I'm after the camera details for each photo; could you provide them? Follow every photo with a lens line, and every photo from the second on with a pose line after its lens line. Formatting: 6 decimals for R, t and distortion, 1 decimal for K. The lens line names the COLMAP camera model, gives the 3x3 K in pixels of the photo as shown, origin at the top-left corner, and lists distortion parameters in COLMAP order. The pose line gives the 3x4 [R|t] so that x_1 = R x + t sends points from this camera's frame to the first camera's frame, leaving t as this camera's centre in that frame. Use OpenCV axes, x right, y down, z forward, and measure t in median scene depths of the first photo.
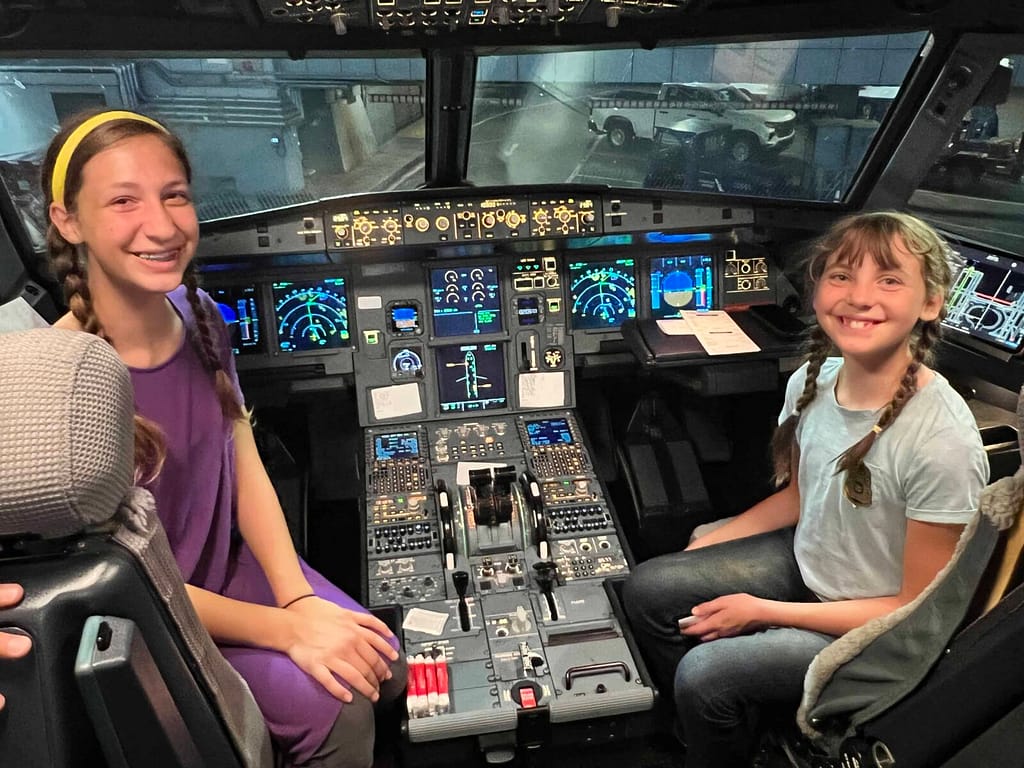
lens RADIAL K [[769.8, 0, 515.5], [0, 769.8, 392.2], [0, 0, 1]] dist [0.005410, -0.009871]
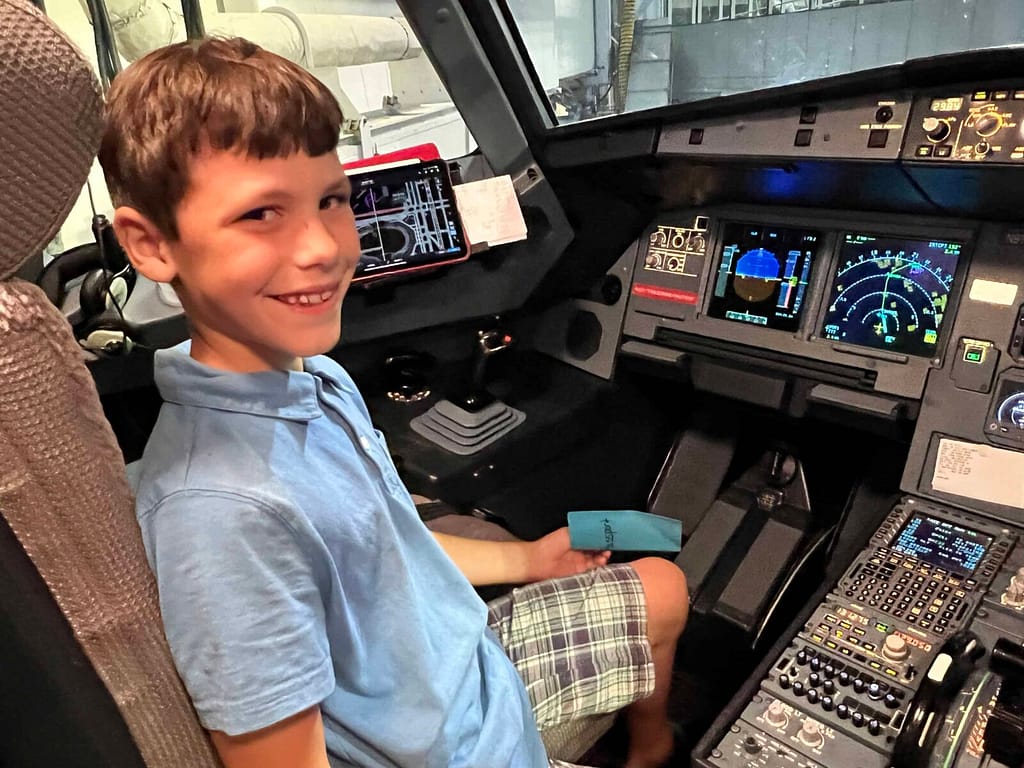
lens RADIAL K [[769.8, 0, 515.7], [0, 769.8, 403.2], [0, 0, 1]] dist [0.005410, -0.009871]
pose [[0.565178, 0.293711, -0.770913, 0.076481], [-0.327234, 0.937632, 0.117325, 0.009682], [0.757292, 0.185960, 0.626041, 0.401918]]
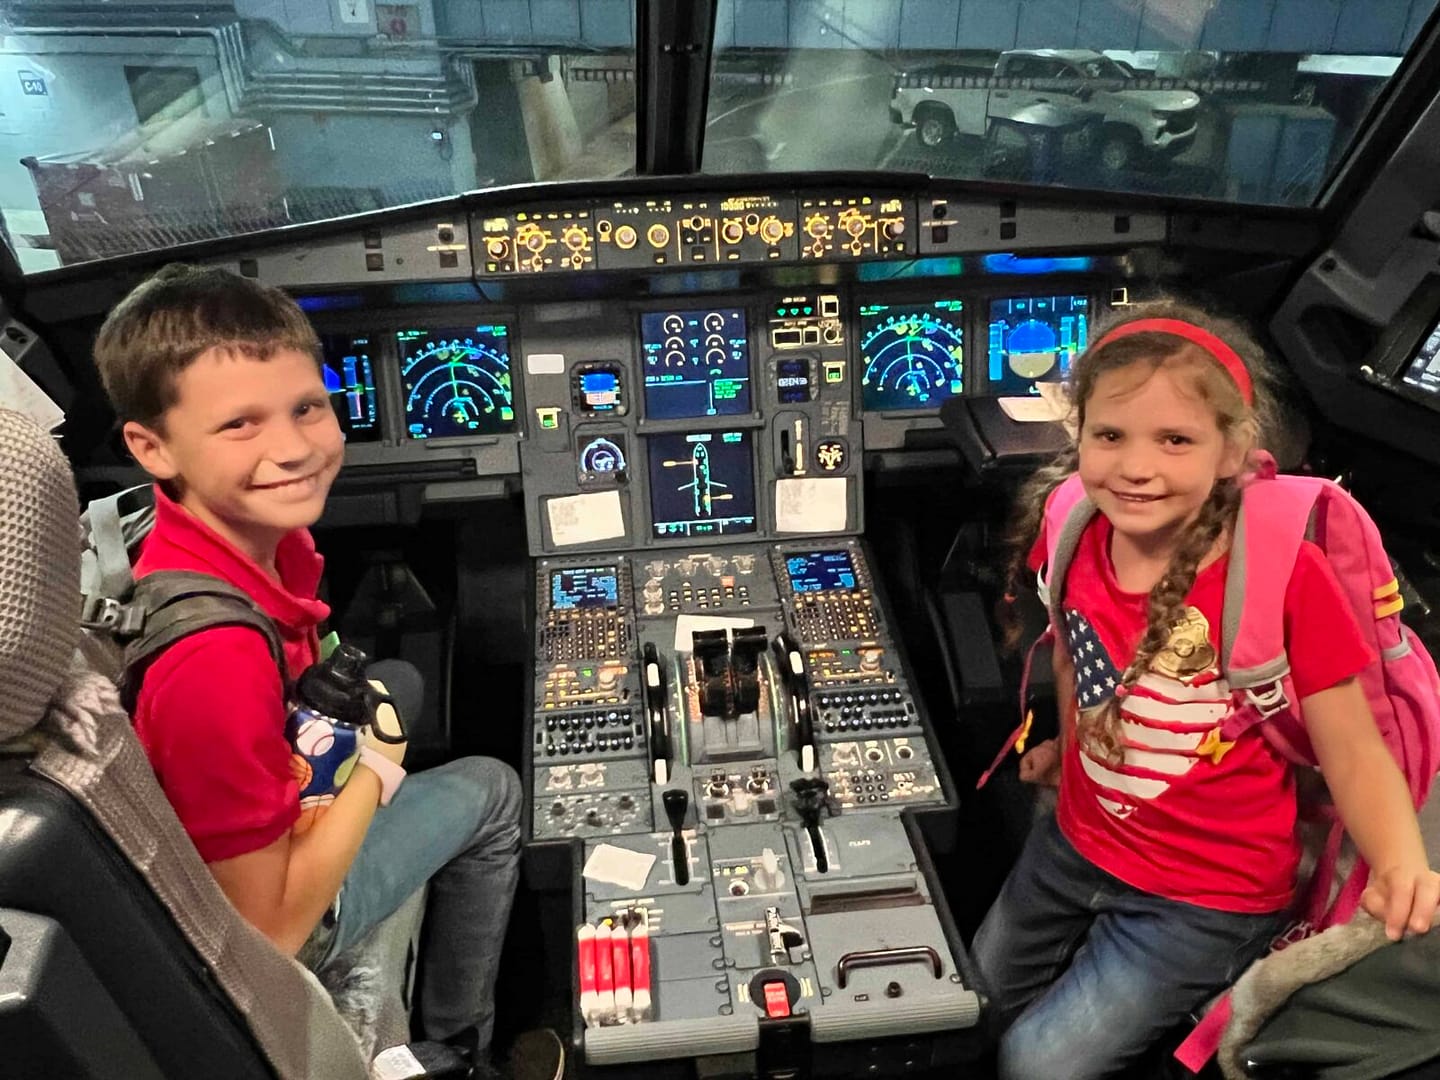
lens RADIAL K [[1082.5, 0, 704.5], [0, 1082.5, 568.9], [0, 0, 1]] dist [0.005410, -0.009871]
pose [[0.997789, 0.023587, -0.062138, 0.002975], [-0.019759, 0.997910, 0.061520, -0.004042], [0.063460, -0.060156, 0.996170, 0.101350]]
